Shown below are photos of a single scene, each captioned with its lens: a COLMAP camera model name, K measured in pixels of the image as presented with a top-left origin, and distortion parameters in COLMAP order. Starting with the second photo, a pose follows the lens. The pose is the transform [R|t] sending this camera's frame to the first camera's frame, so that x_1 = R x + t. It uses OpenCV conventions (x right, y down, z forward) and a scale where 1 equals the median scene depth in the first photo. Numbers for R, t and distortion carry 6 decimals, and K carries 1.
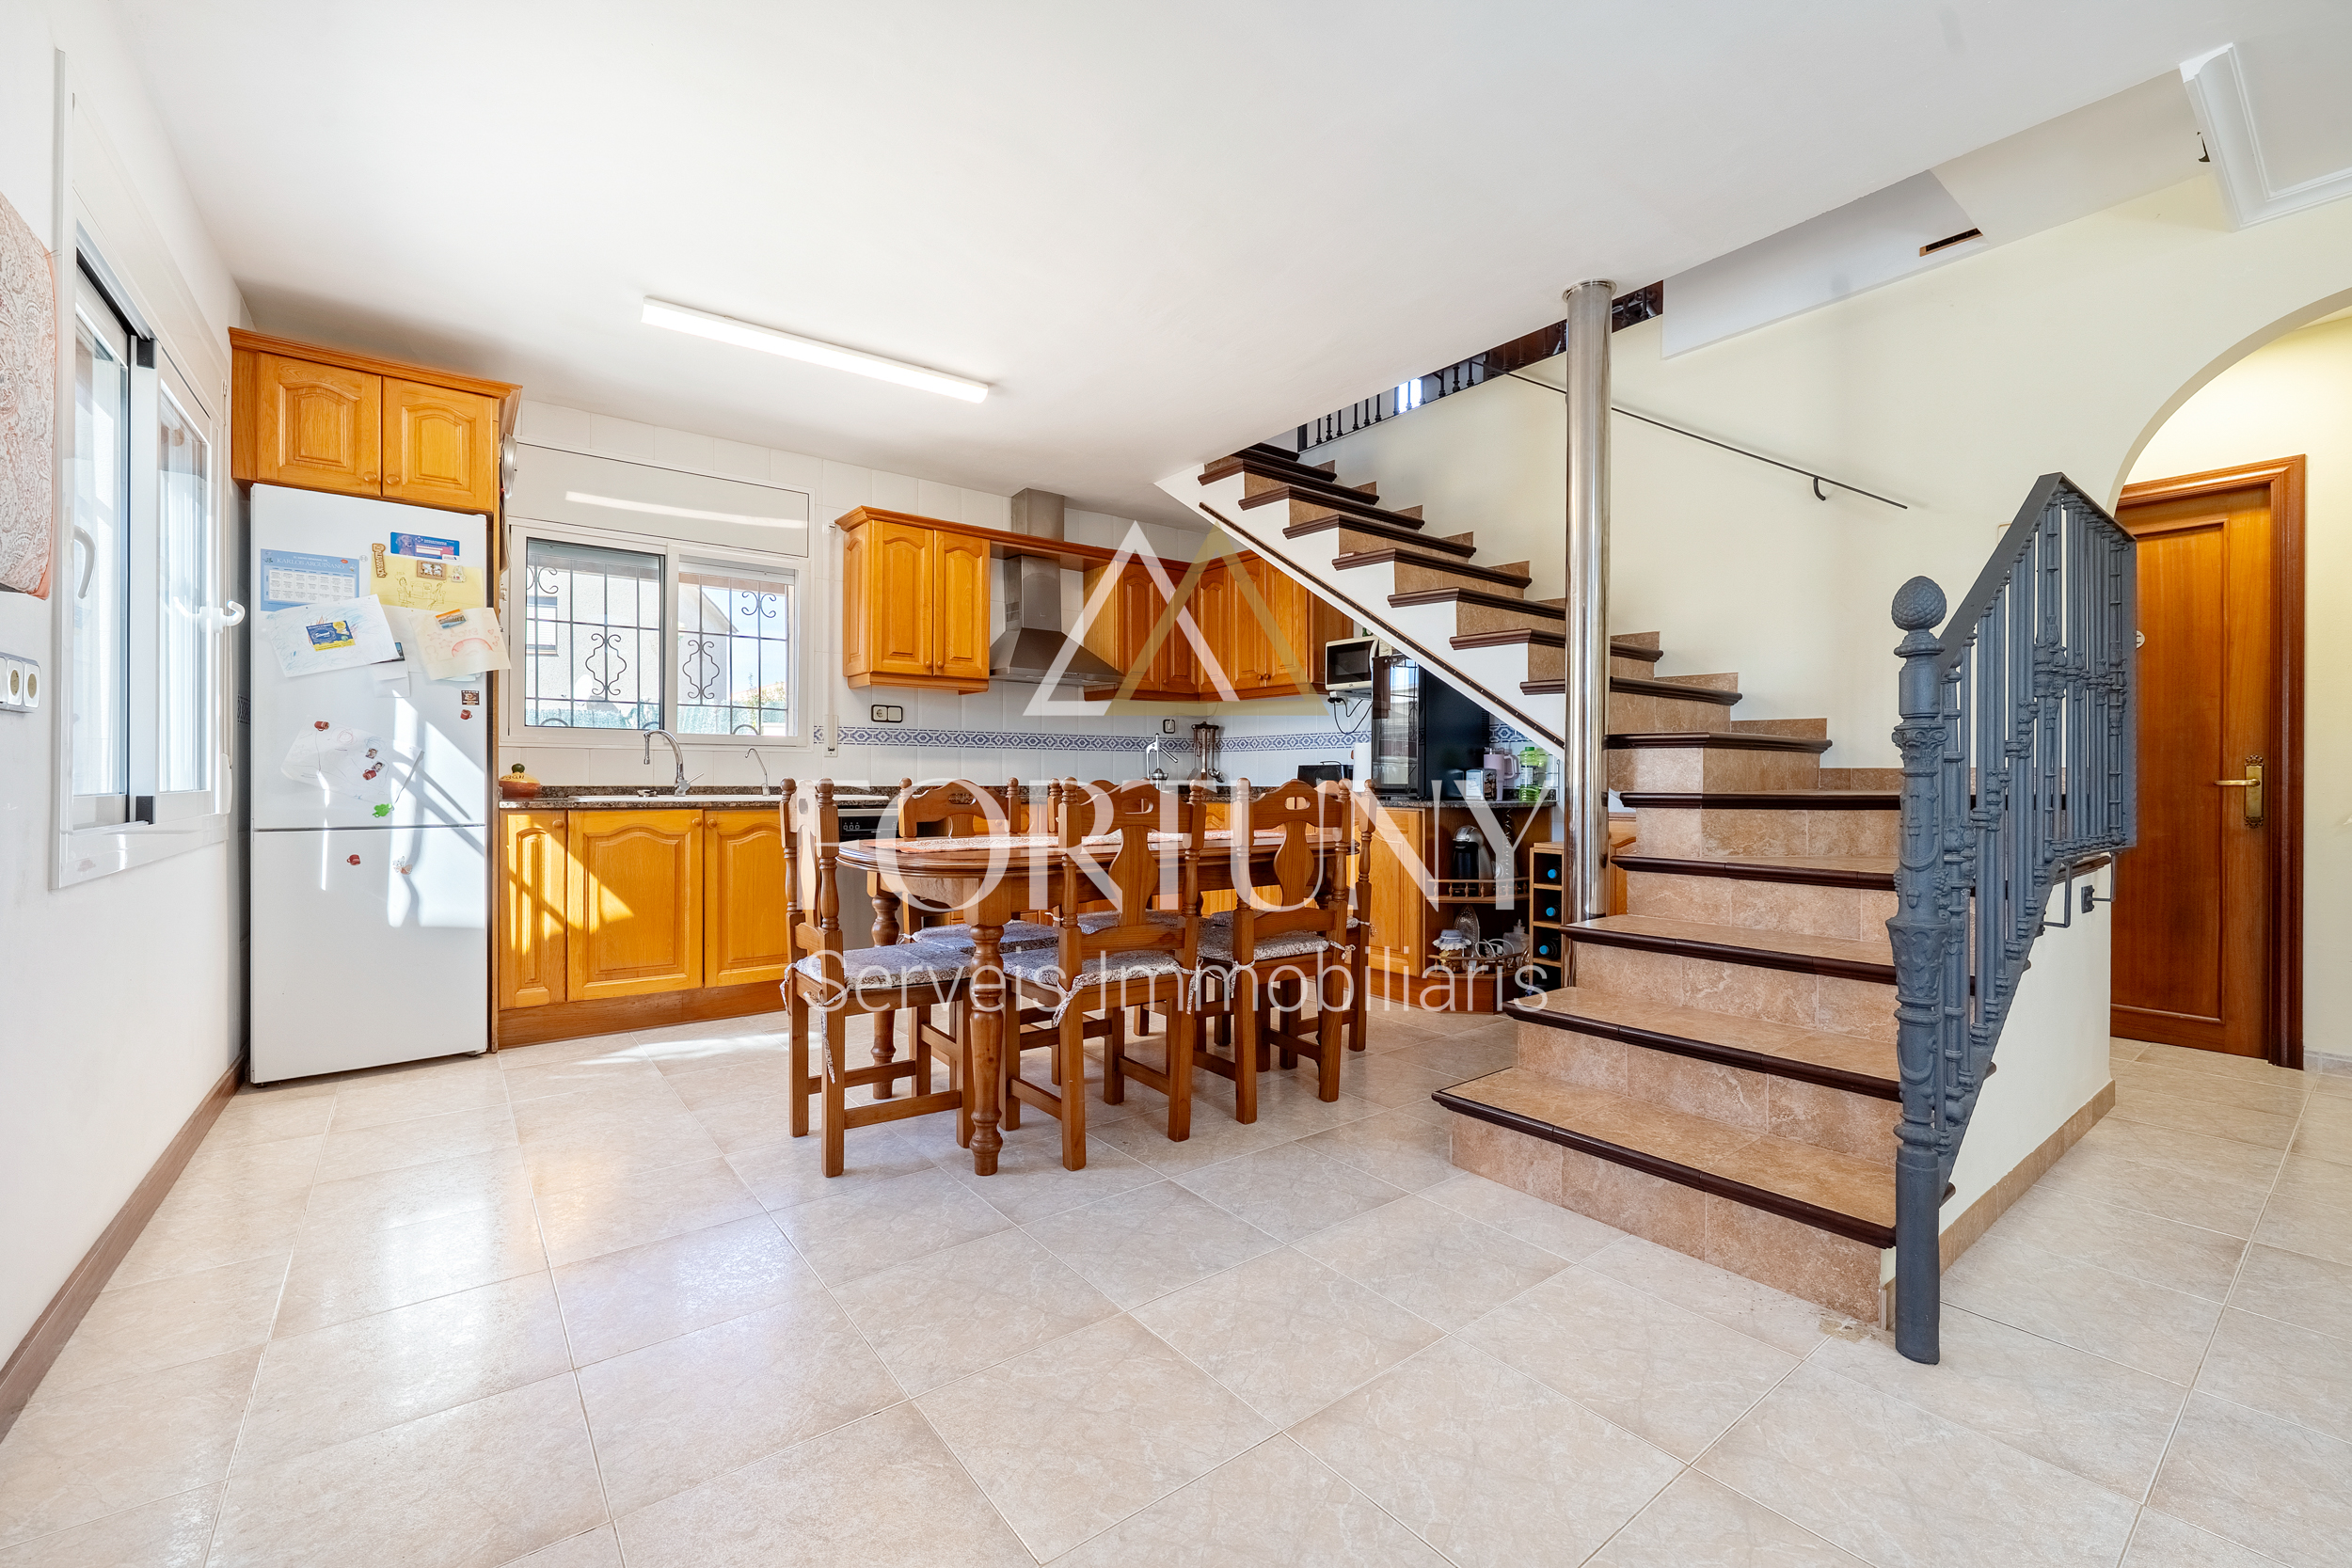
lens RADIAL K [[970.8, 0, 1176.0], [0, 970.8, 784.0], [0, 0, 1]] dist [-0.001747, -0.000405]
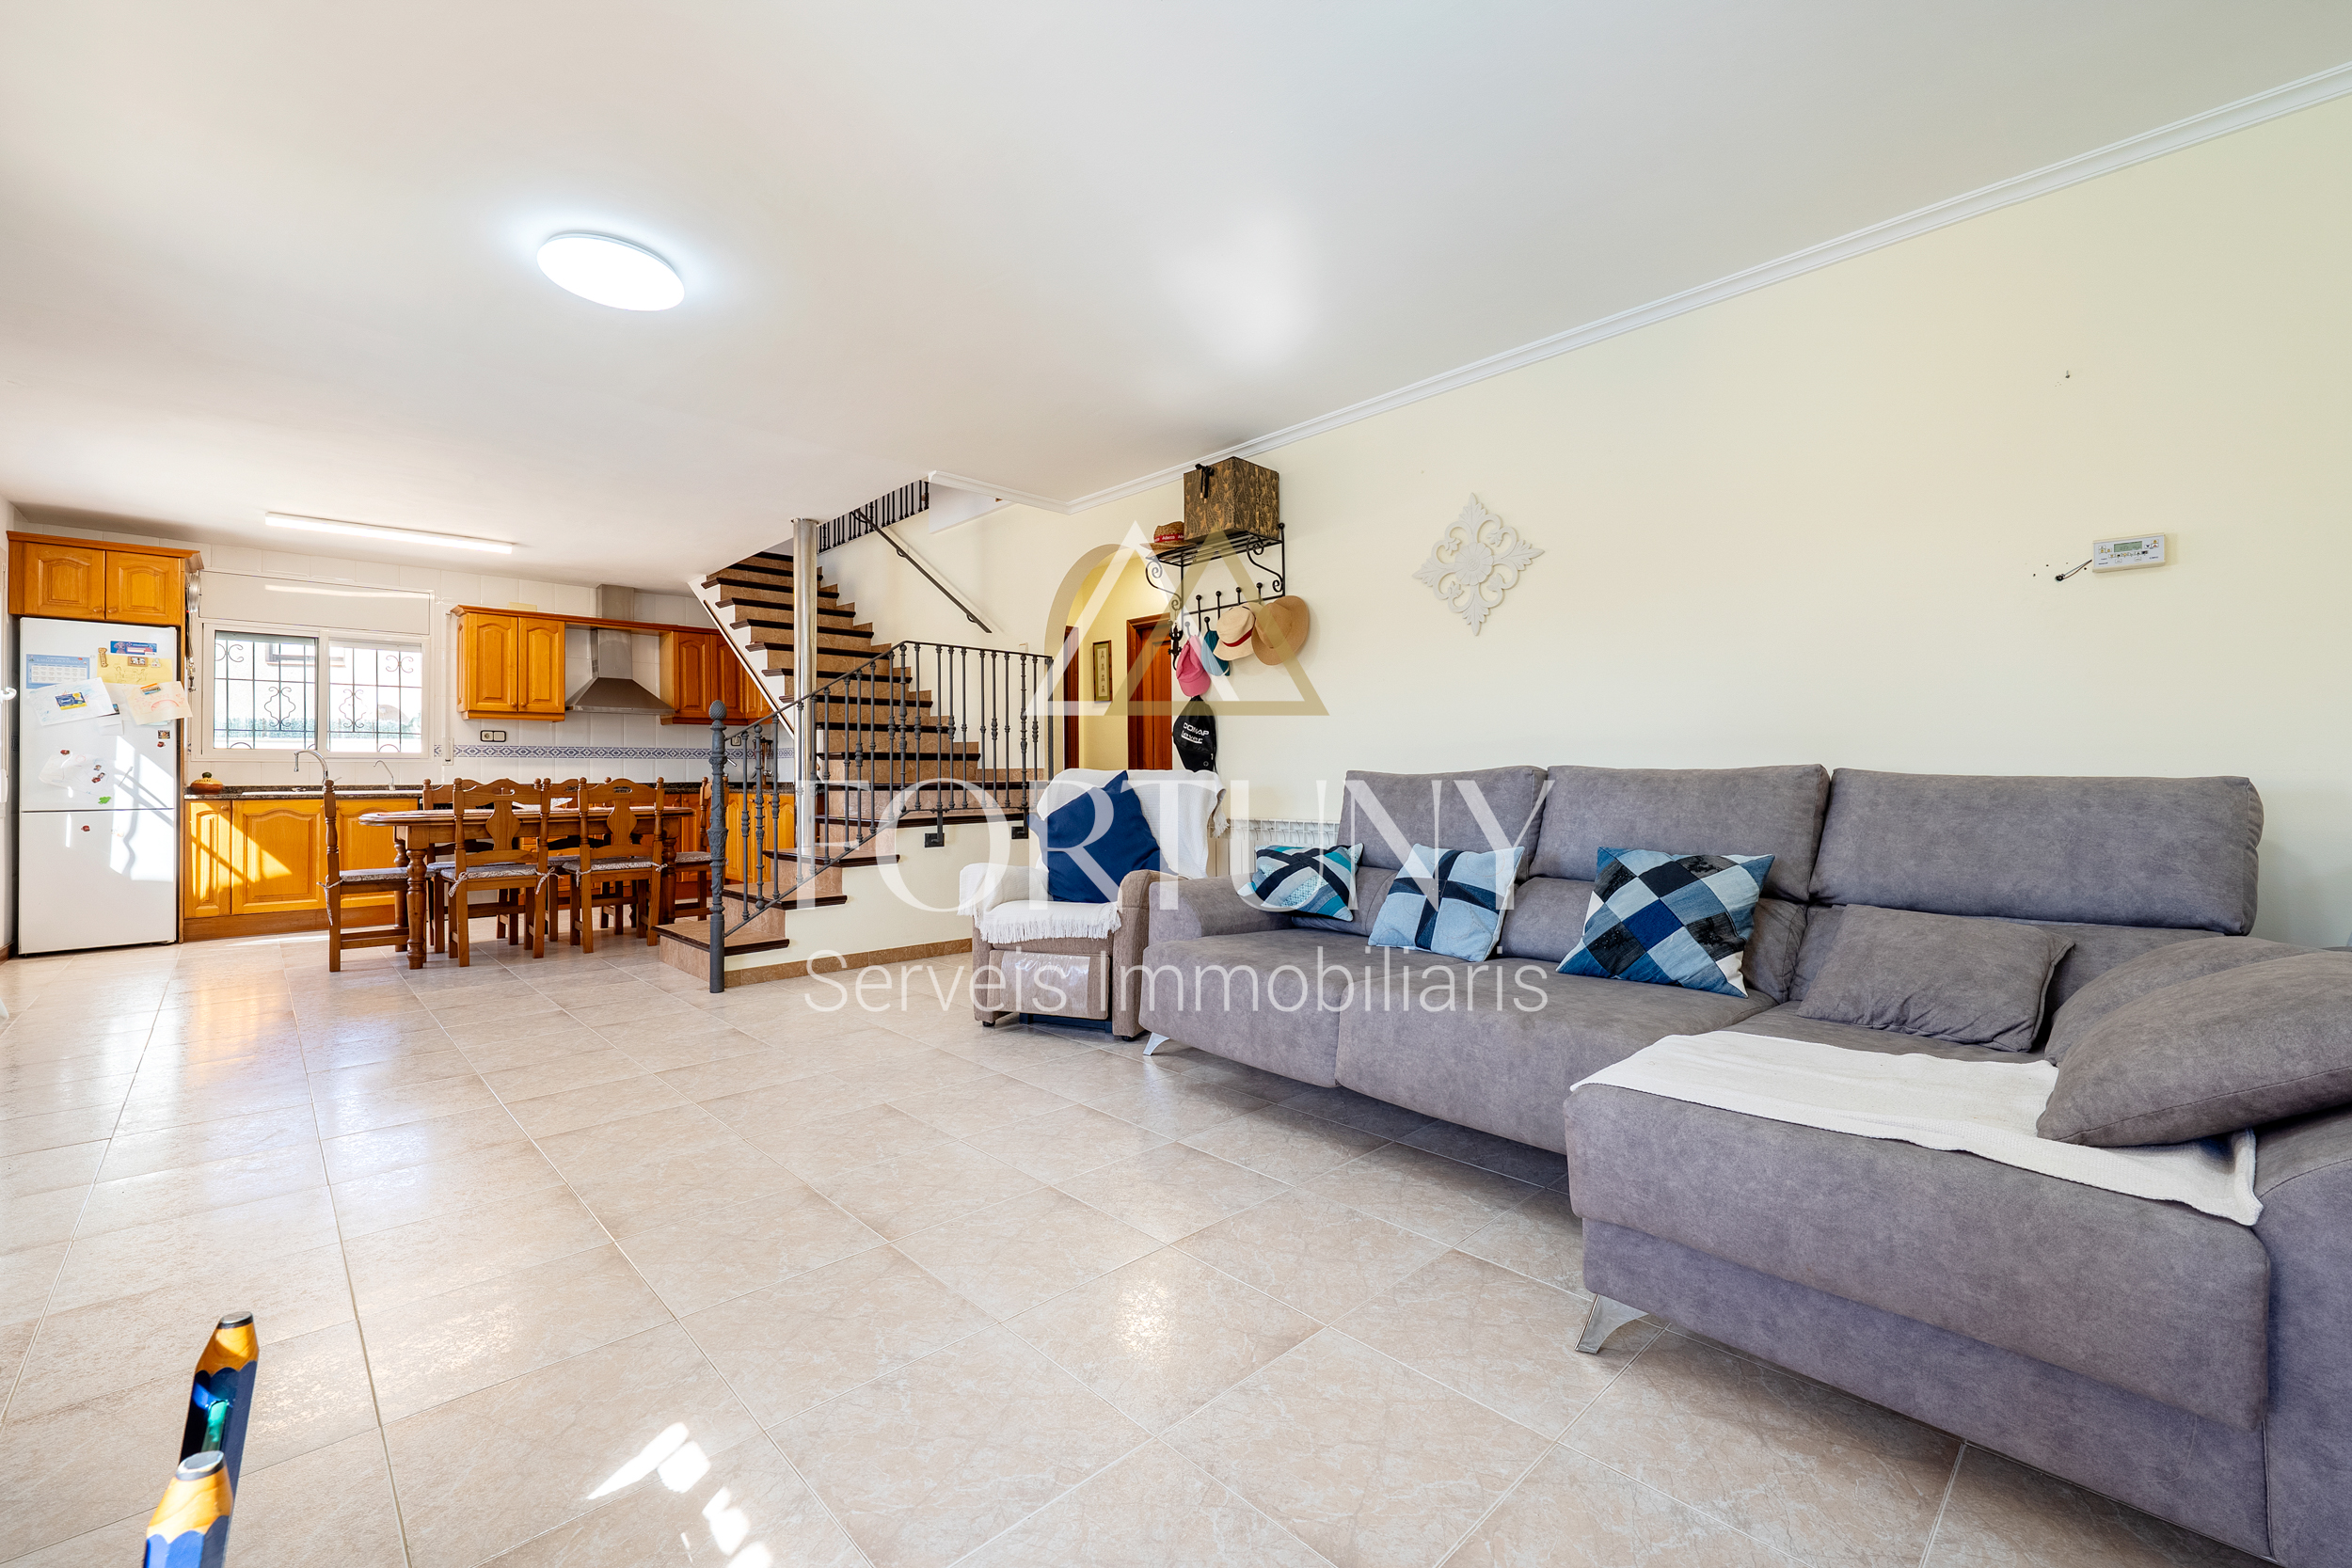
lens RADIAL K [[982.2, 0, 1176.1], [0, 982.2, 768.0], [0, 0, 1]] dist [0.000954, 0.000549]
pose [[0.994891, -0.009032, 0.100552, 0.827277], [0.010388, 0.999862, -0.012969, 0.010762], [-0.100421, 0.013947, 0.994847, -0.857730]]
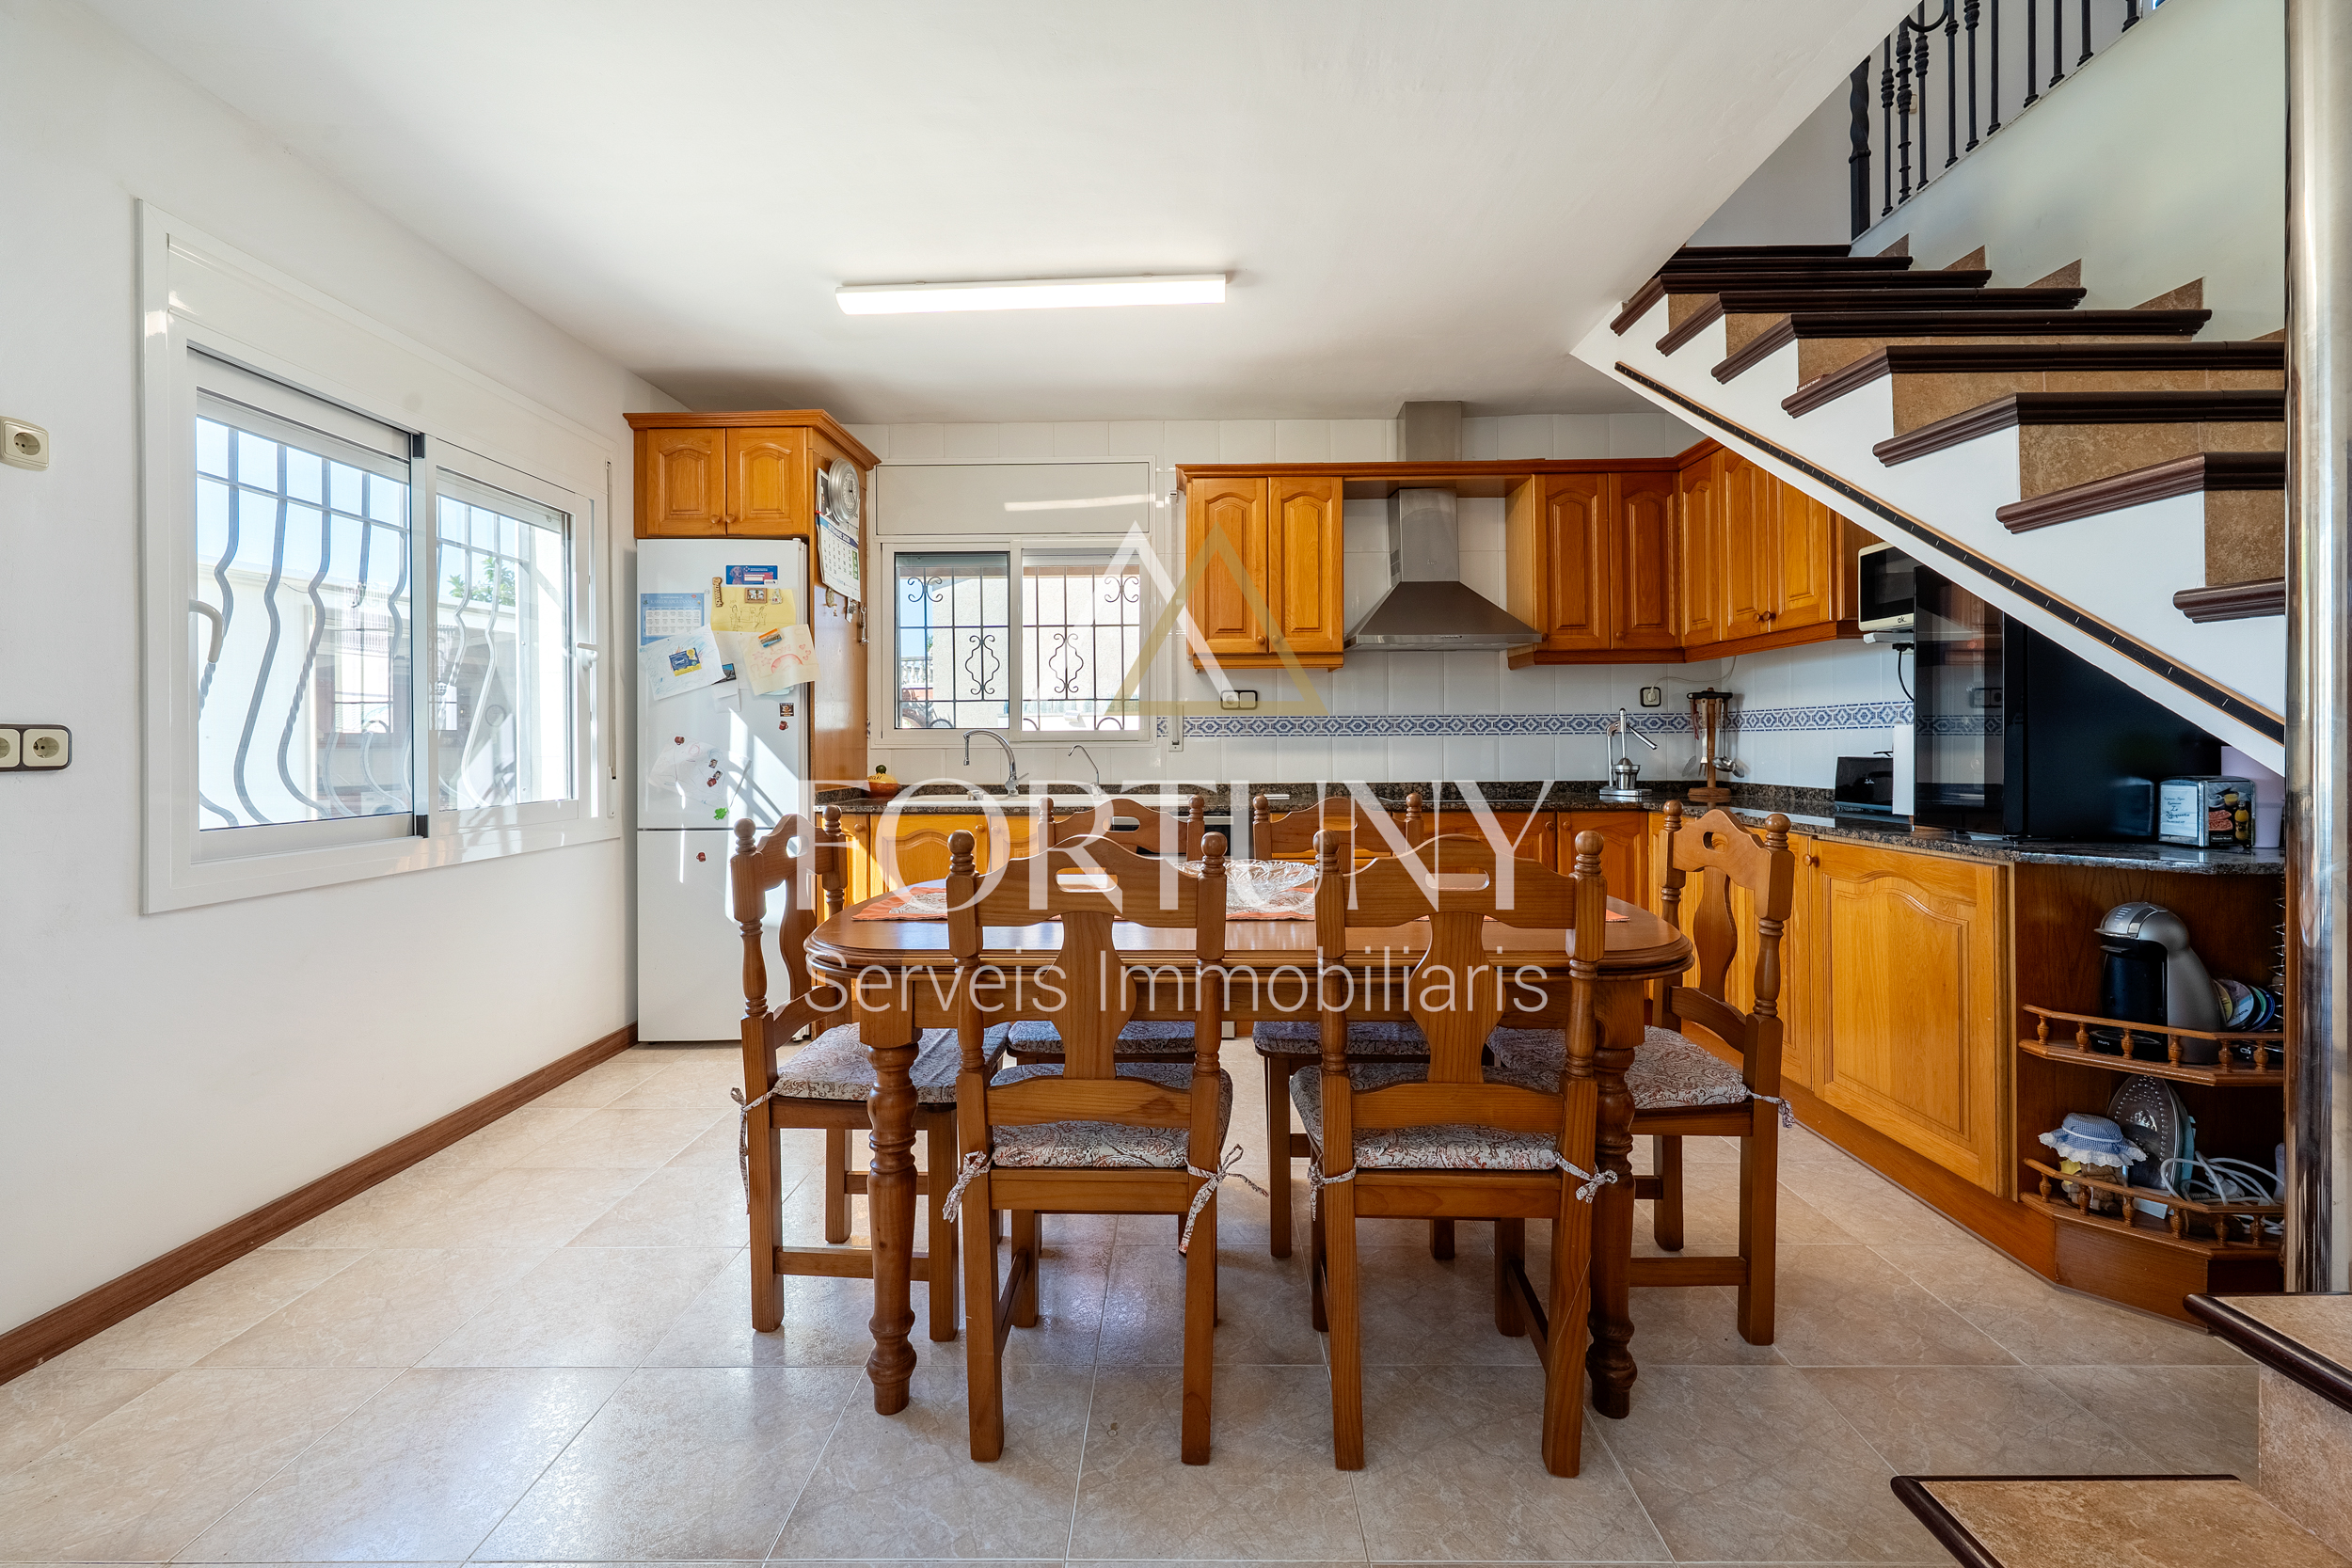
lens RADIAL K [[964.5, 0, 1180.5], [0, 964.5, 745.5], [0, 0, 1]] dist [0.003410, 0.000066]
pose [[0.785065, -0.007469, -0.619369, 0.263153], [0.006605, 0.999971, -0.003686, -0.039952], [0.619379, -0.001197, 0.785091, 0.404572]]
